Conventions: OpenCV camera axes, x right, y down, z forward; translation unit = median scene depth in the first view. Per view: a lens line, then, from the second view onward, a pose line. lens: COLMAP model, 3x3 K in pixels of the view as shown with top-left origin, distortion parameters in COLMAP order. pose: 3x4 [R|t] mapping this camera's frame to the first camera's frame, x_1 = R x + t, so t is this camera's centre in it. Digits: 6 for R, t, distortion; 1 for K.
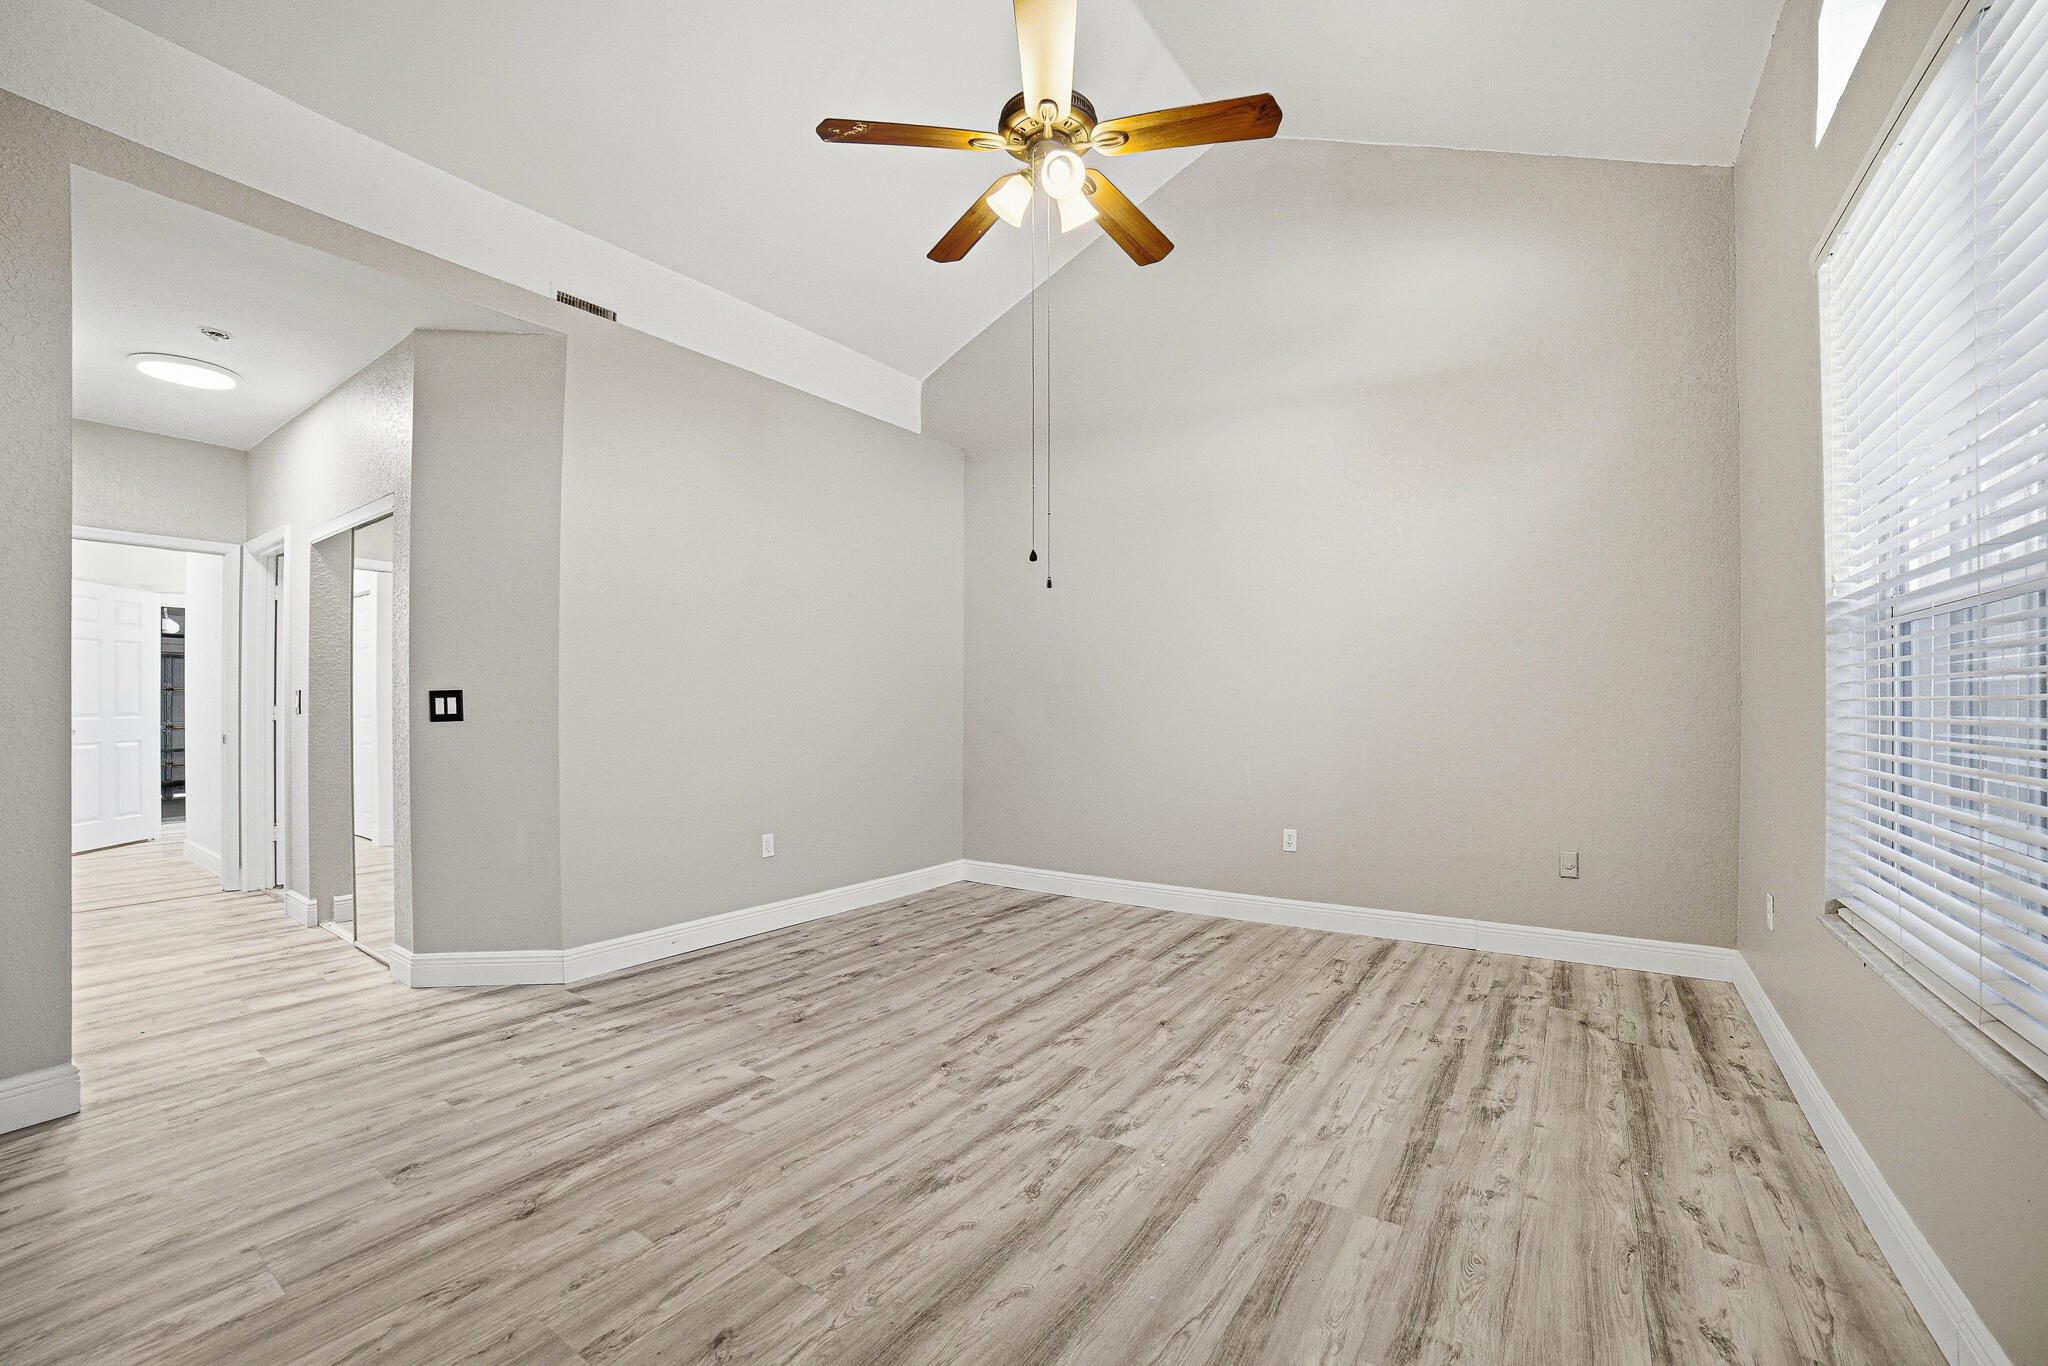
lens RADIAL K [[856.9, 0, 1028.2], [0, 856.9, 683.2], [0, 0, 1]] dist [-0.105655, 0.035159]
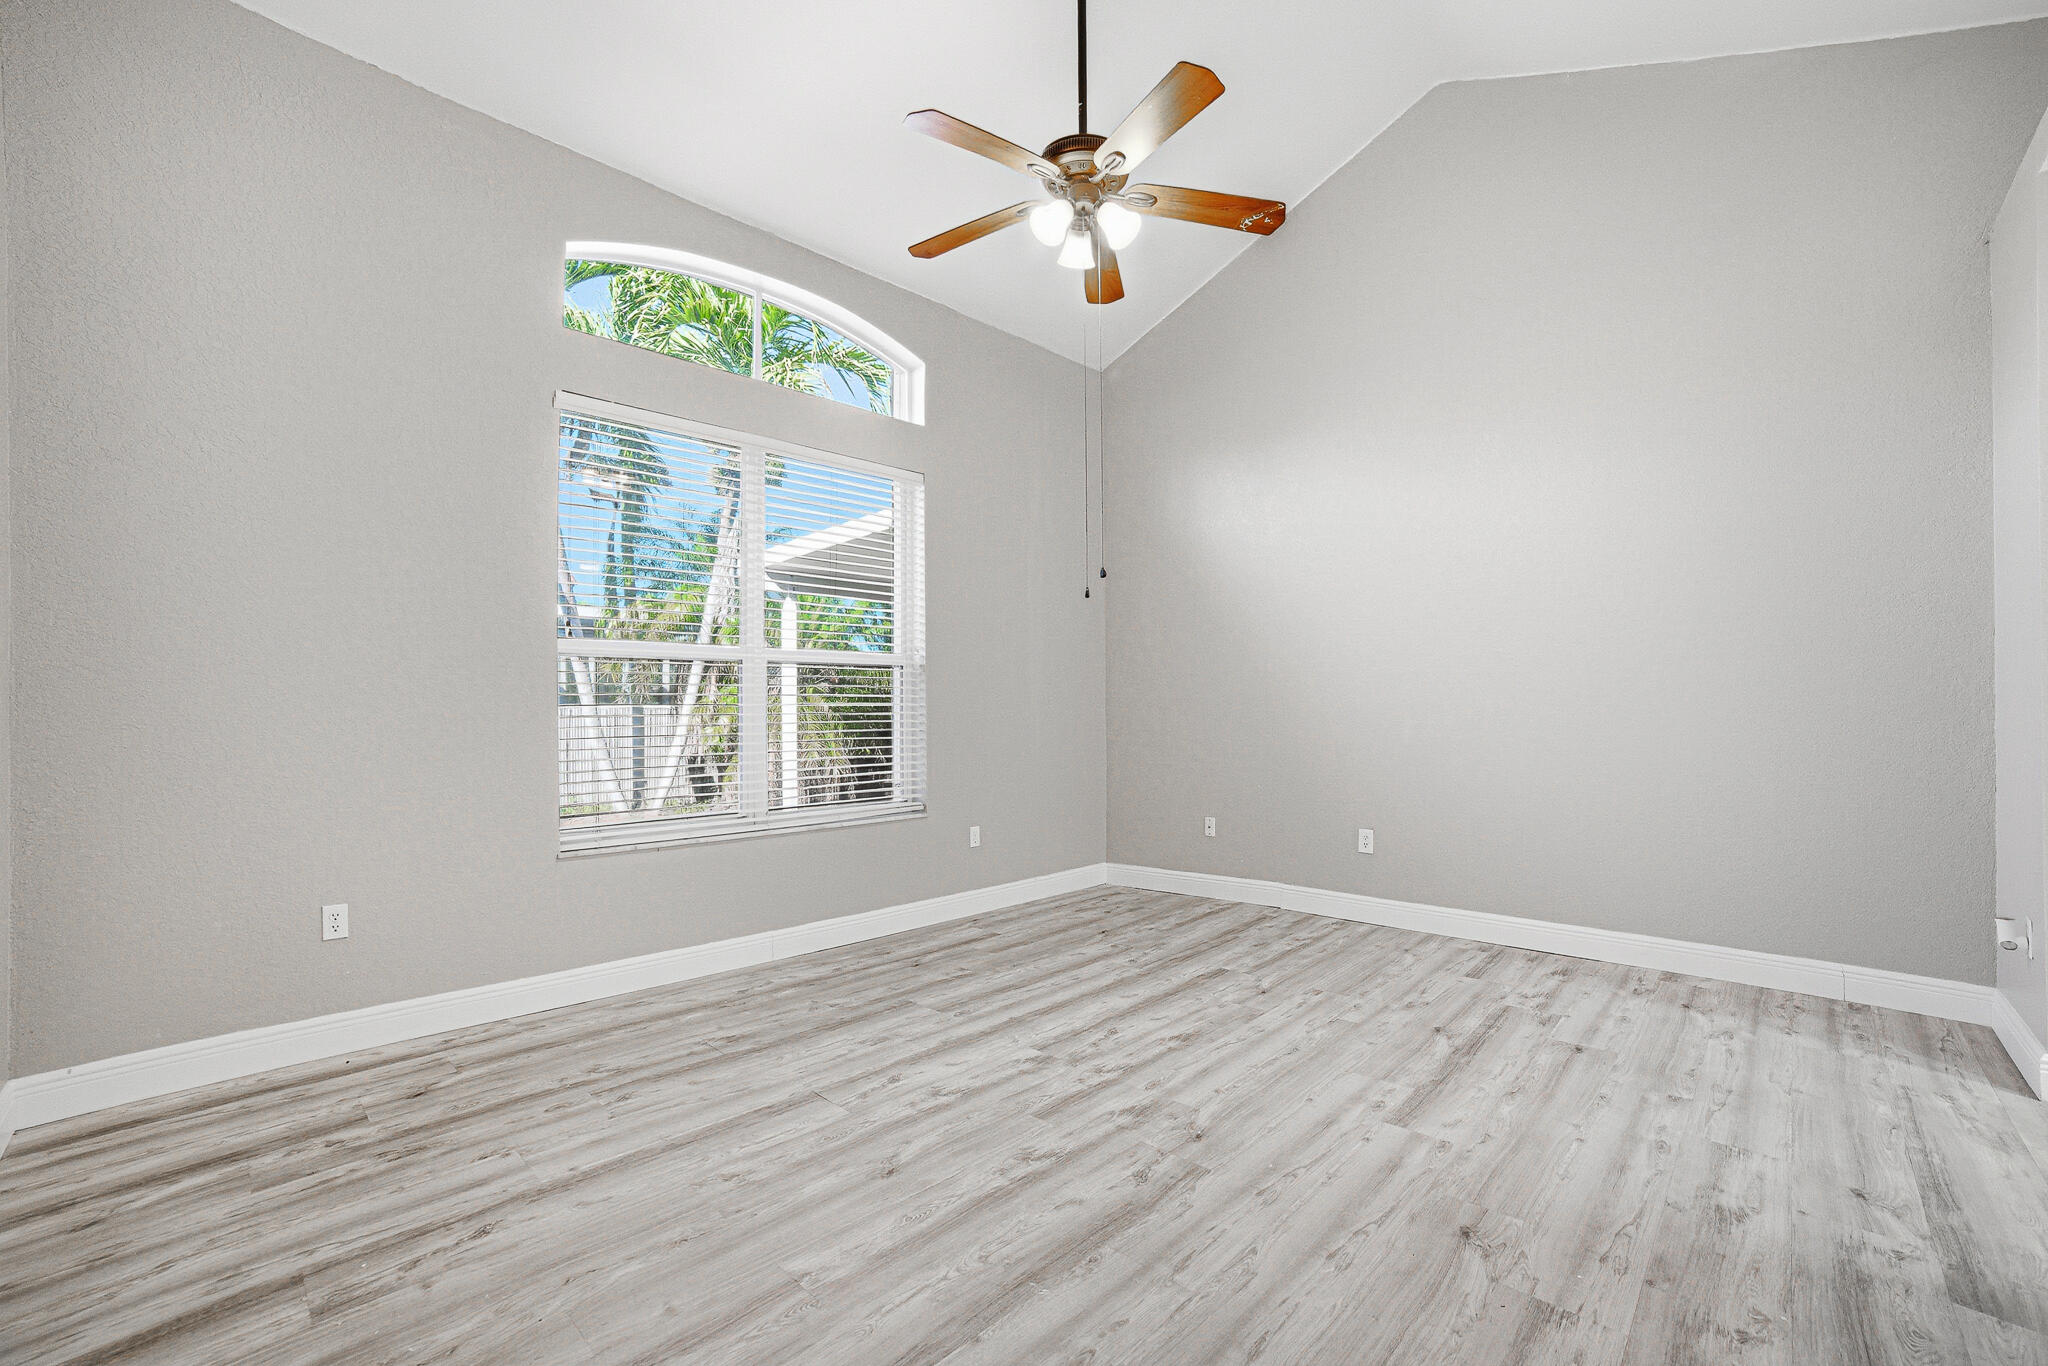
lens RADIAL K [[856.9, 0, 1028.2], [0, 856.9, 683.2], [0, 0, 1]] dist [-0.105655, 0.035159]
pose [[-0.986418, 0.009444, 0.163984, -0.074235], [0.001170, 0.998724, -0.050479, 0.047442], [-0.164252, -0.049601, -0.985171, 1.918101]]
